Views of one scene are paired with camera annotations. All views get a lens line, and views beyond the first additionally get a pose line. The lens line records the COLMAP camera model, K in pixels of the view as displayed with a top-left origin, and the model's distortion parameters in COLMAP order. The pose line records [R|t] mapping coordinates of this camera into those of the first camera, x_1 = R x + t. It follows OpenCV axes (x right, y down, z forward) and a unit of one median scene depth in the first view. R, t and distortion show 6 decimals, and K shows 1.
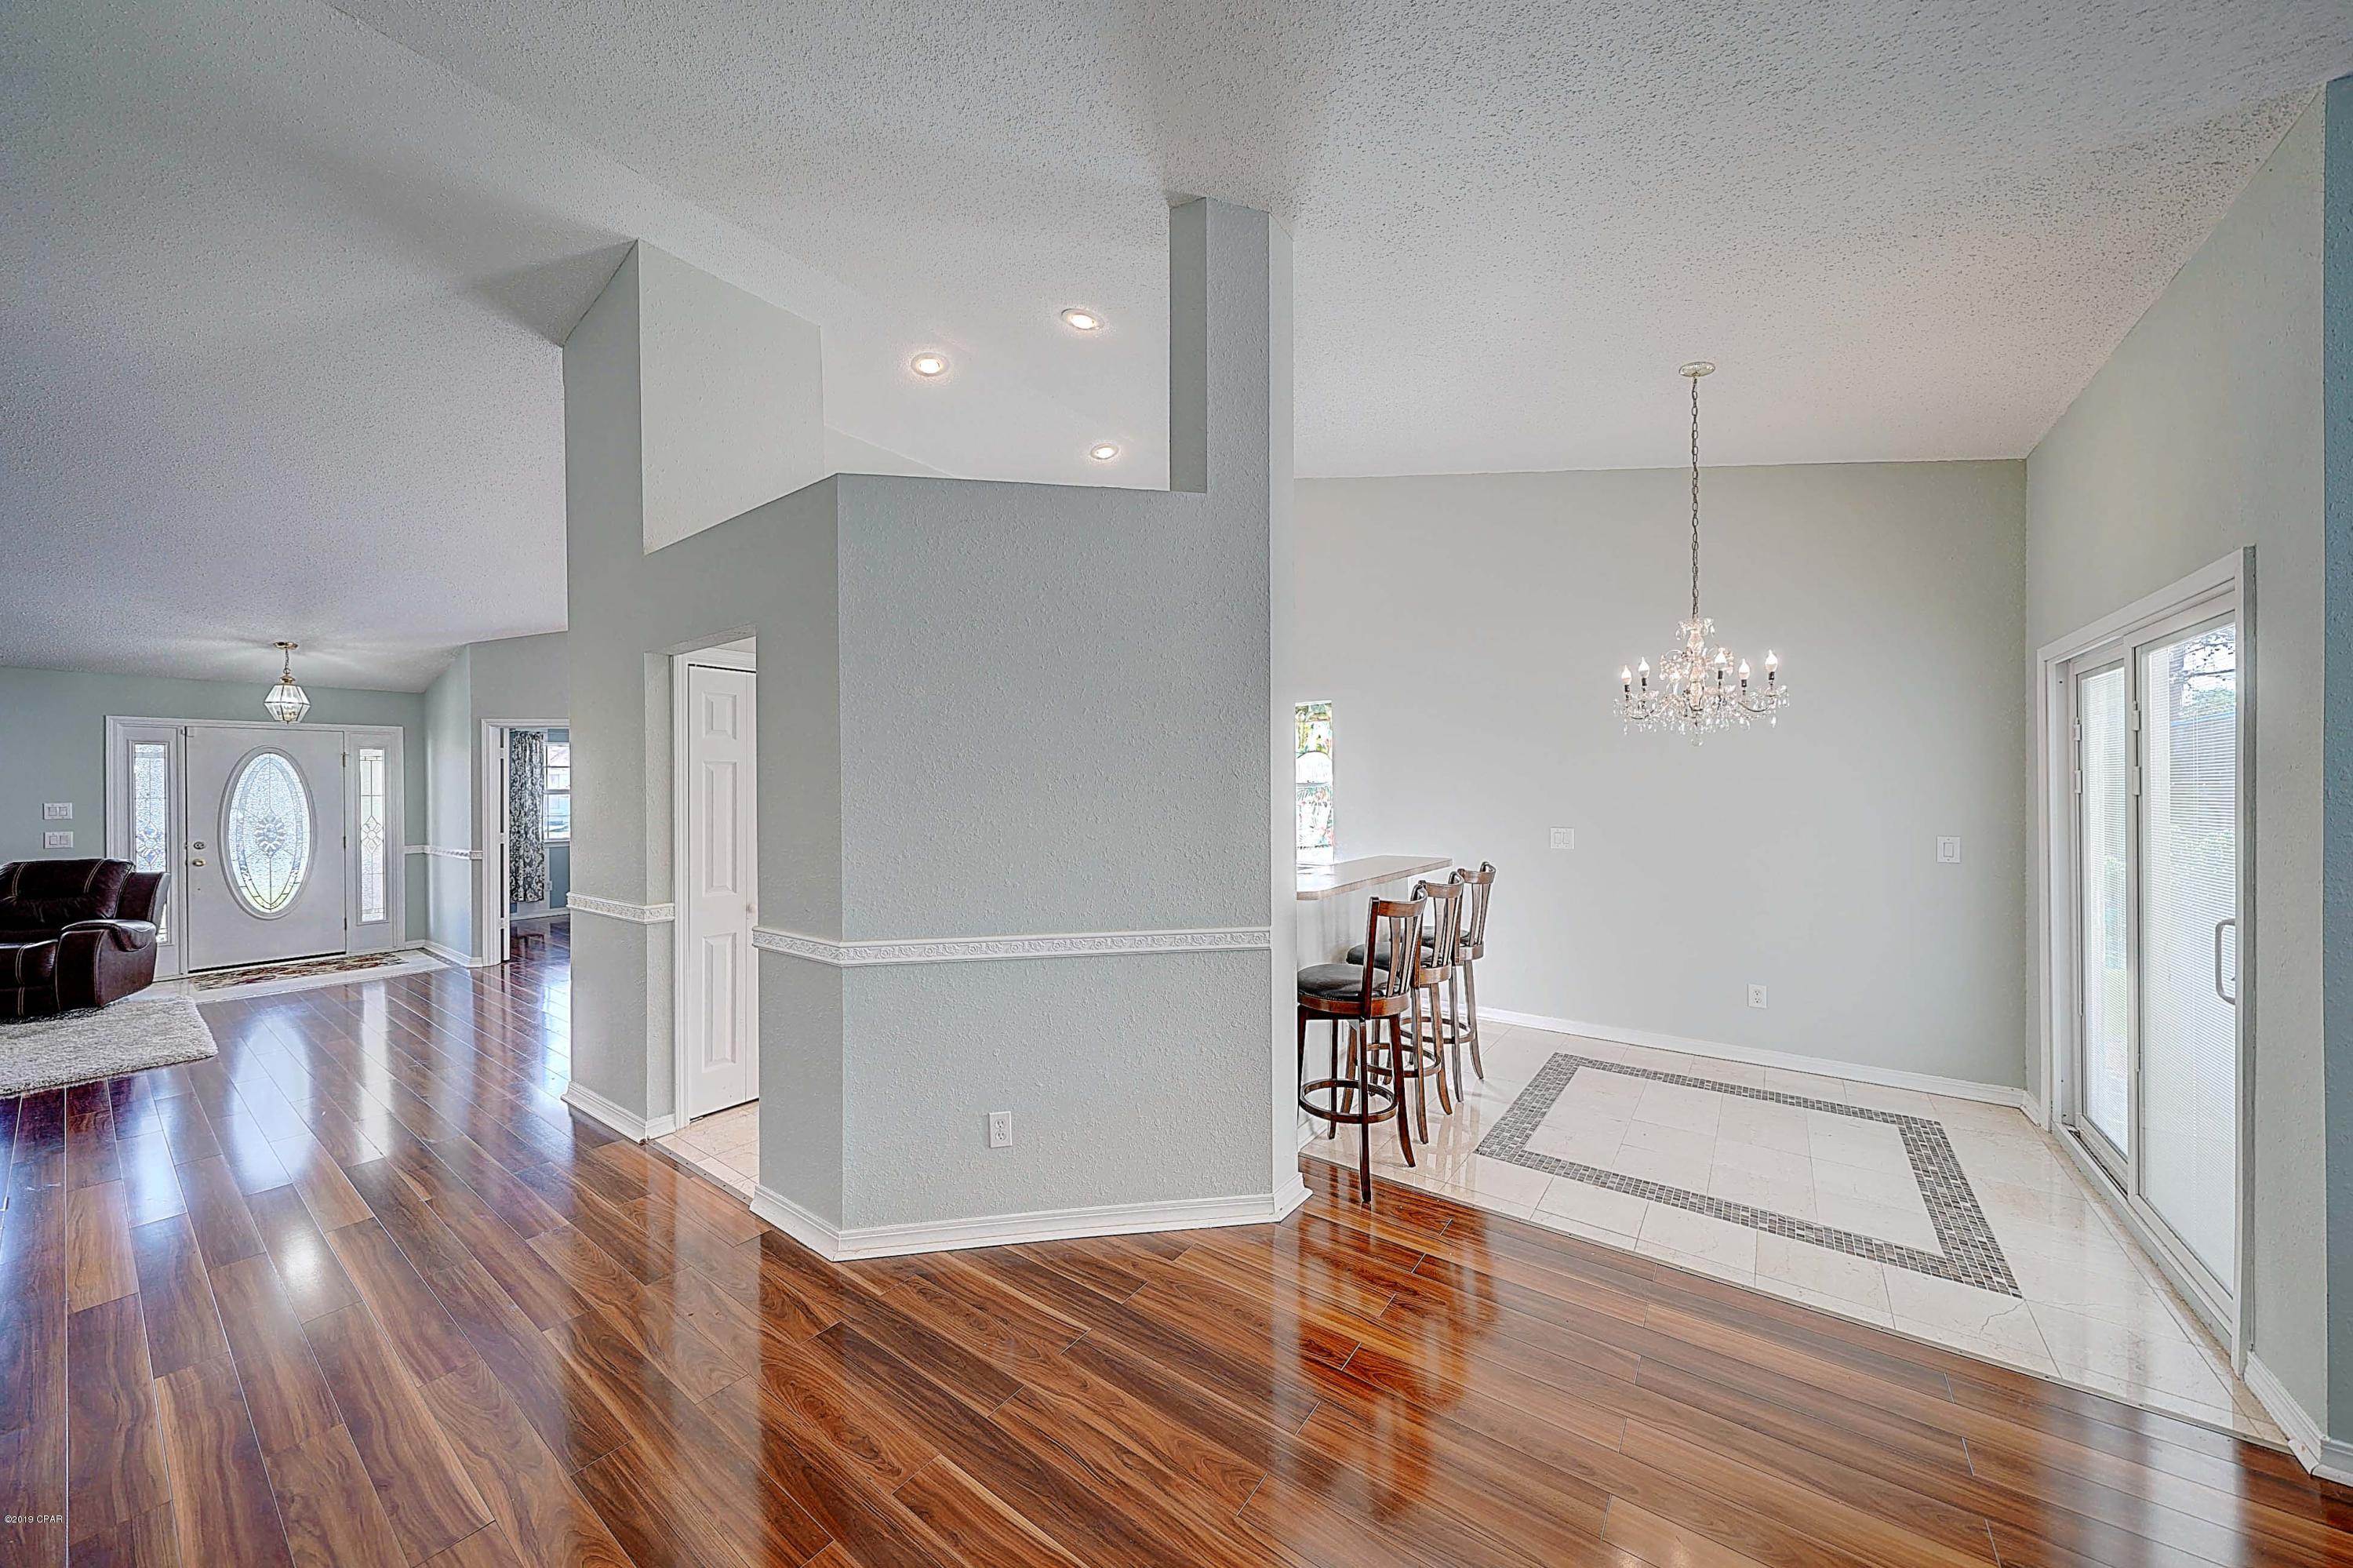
lens RADIAL K [[810.1, 0, 1178.3], [0, 810.1, 786.2], [0, 0, 1]] dist [0.001344, -0.000571]
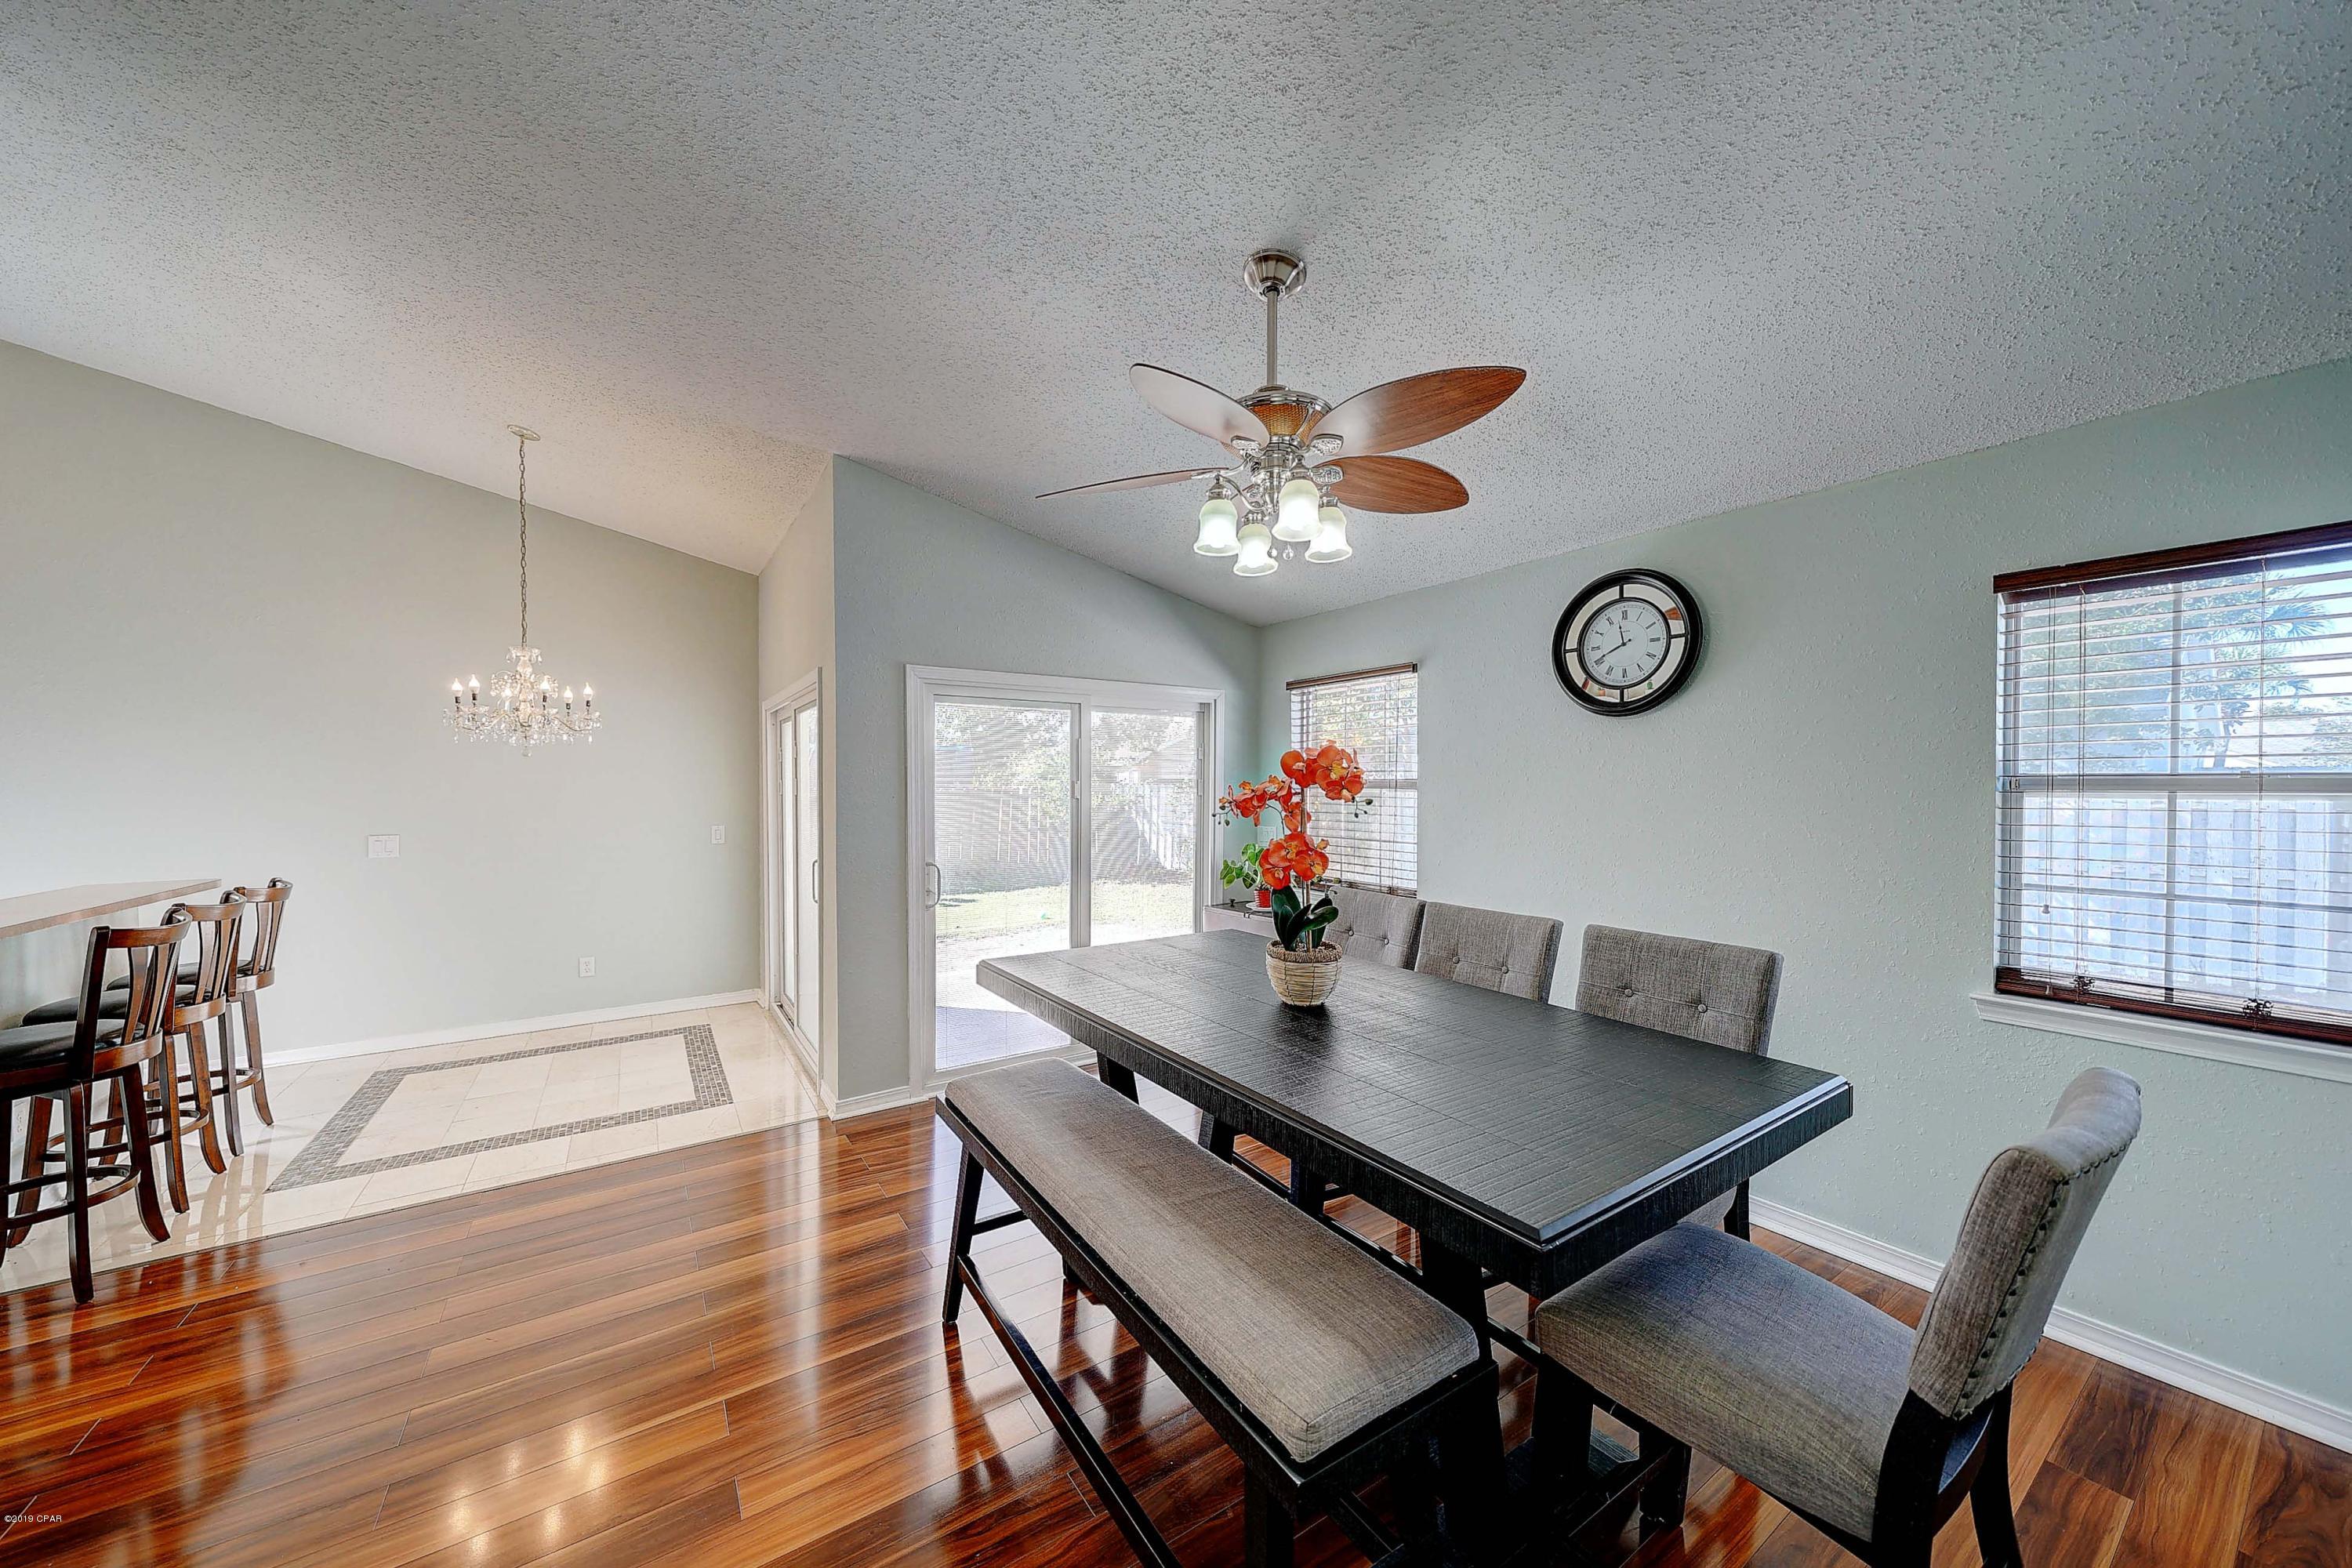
lens RADIAL K [[809.8, 0, 1145.1], [0, 809.8, 787.0], [0, 0, 1]] dist [0.001344, -0.000571]
pose [[0.366598, -0.000538, 0.930379, -0.116483], [0.006629, 0.999976, -0.002034, 0.002301], [-0.930356, 0.006913, 0.366593, -0.252413]]
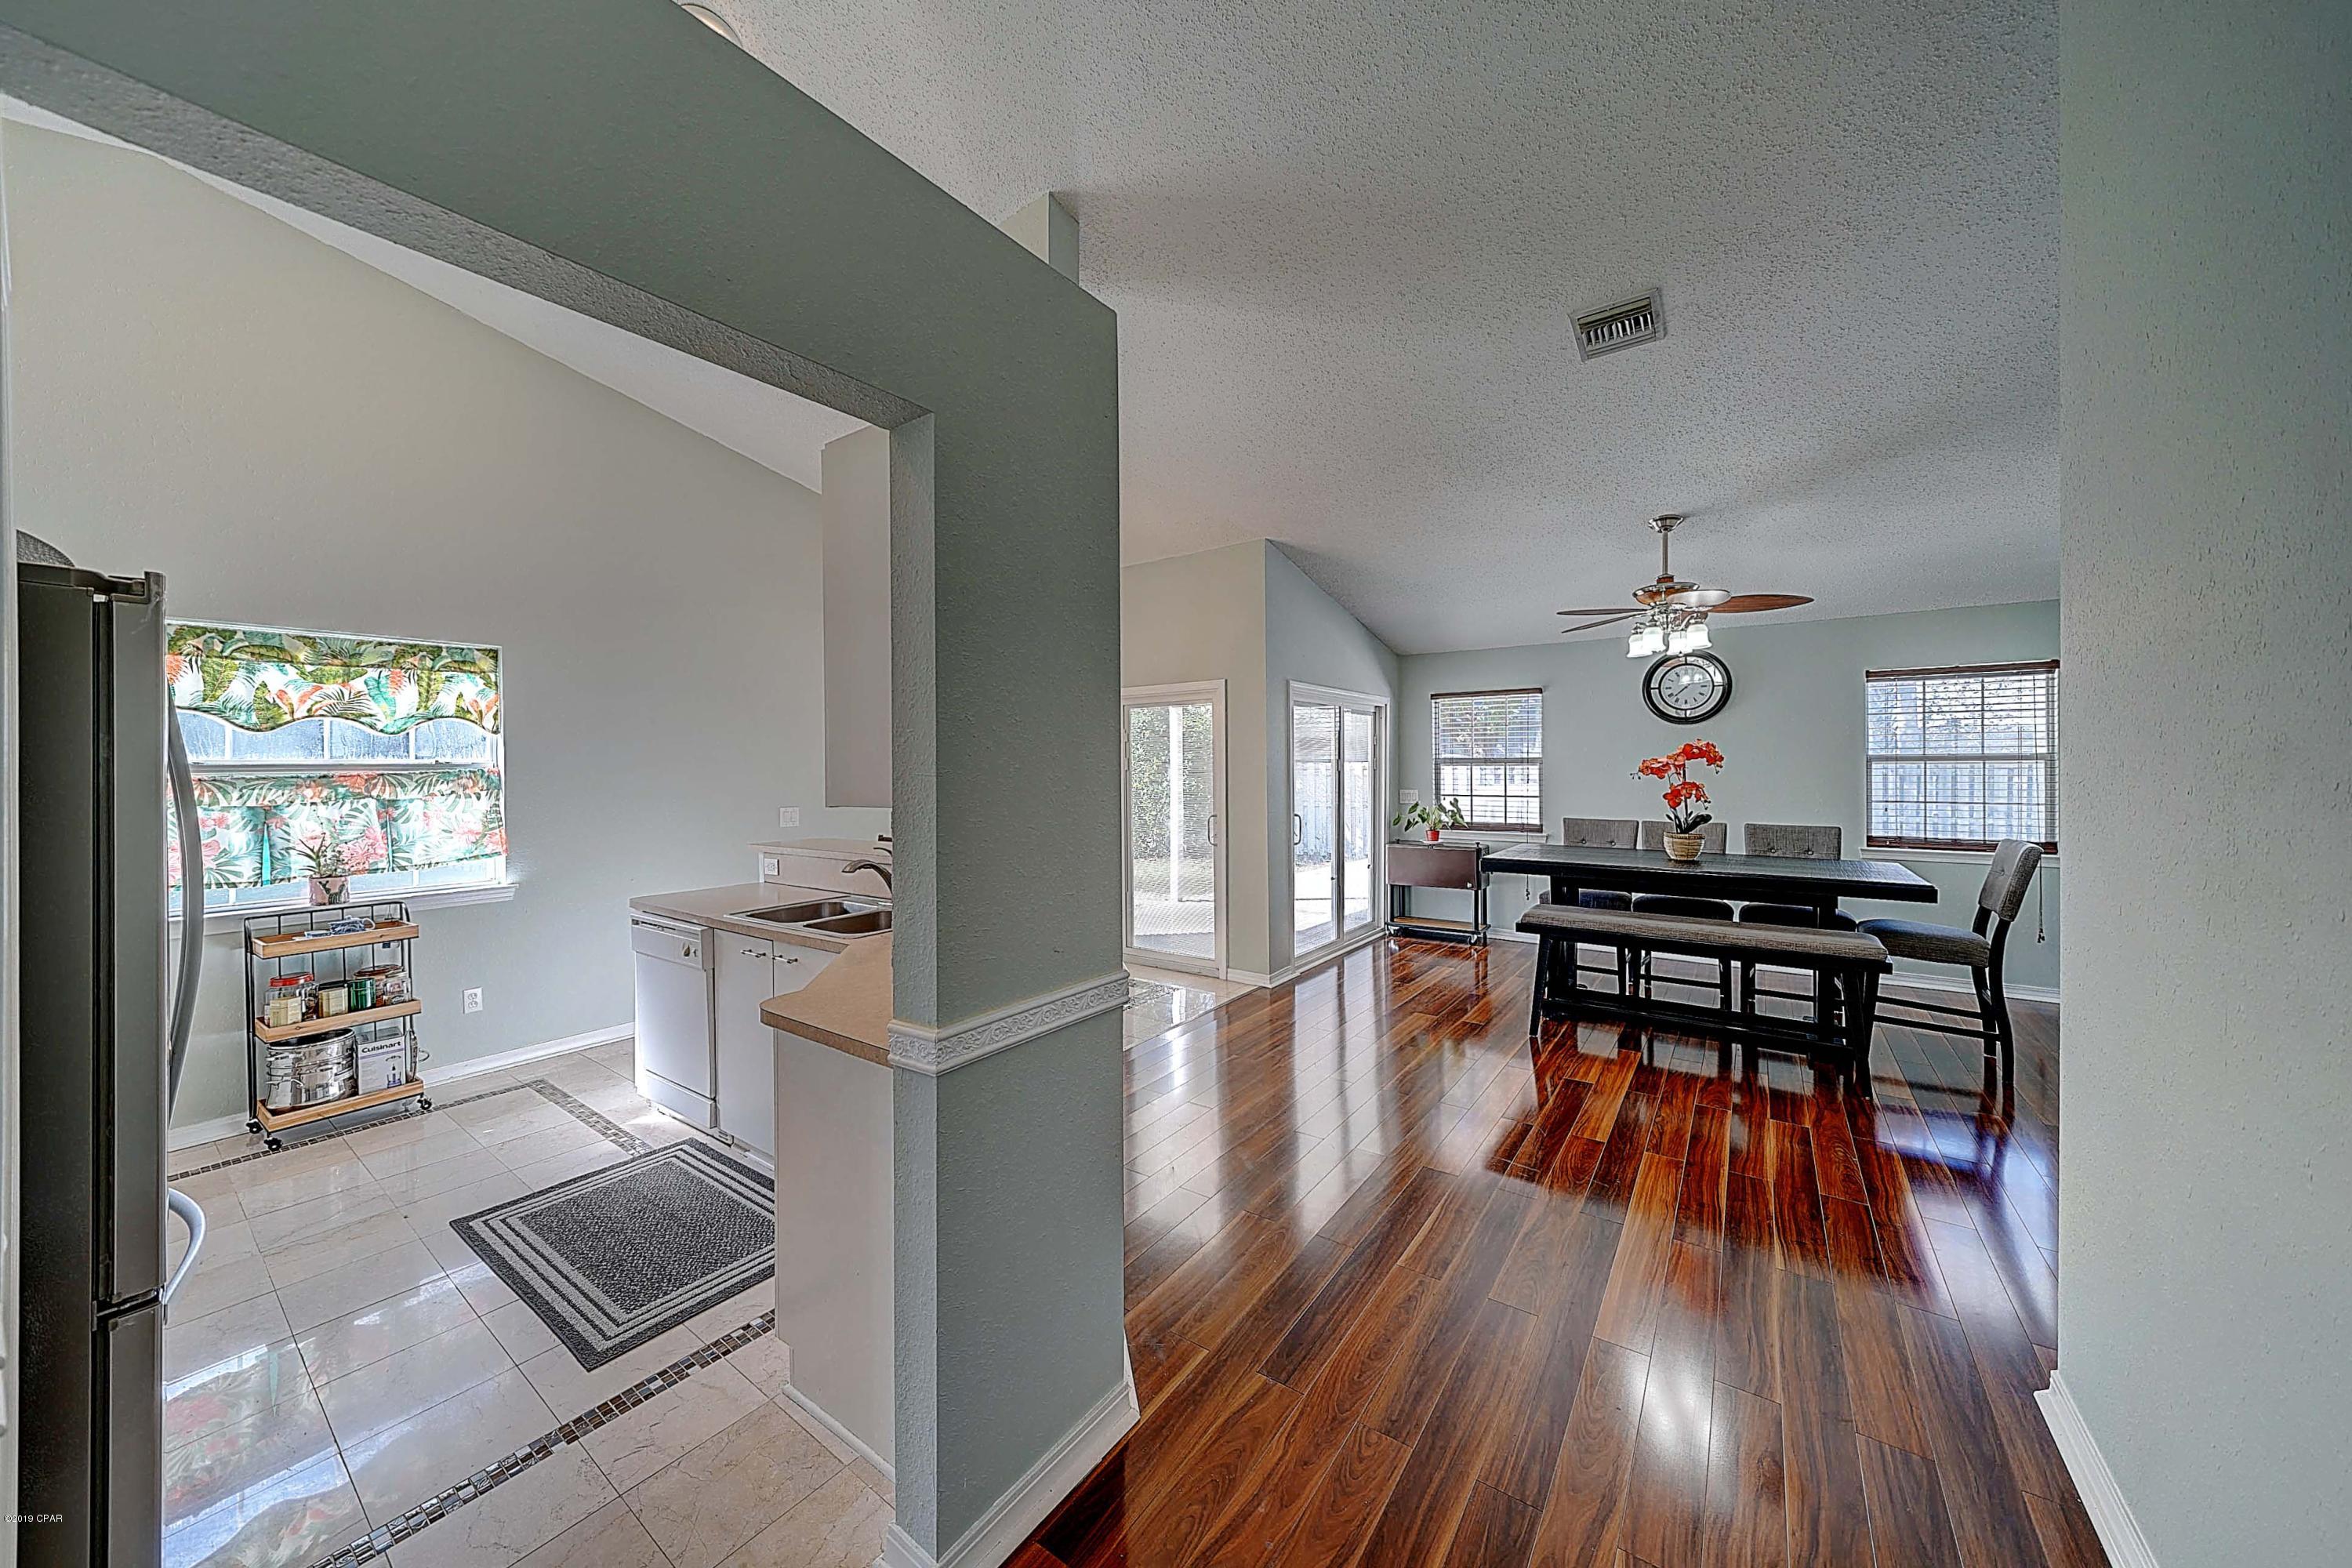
lens RADIAL K [[809.8, 0, 1156.3], [0, 809.8, 770.7], [0, 0, 1]] dist [0.001344, -0.000571]
pose [[0.006367, -0.002992, 0.999975, -0.836417], [0.009670, 0.999949, 0.002930, 0.007678], [-0.999933, 0.009651, 0.006395, 0.714917]]
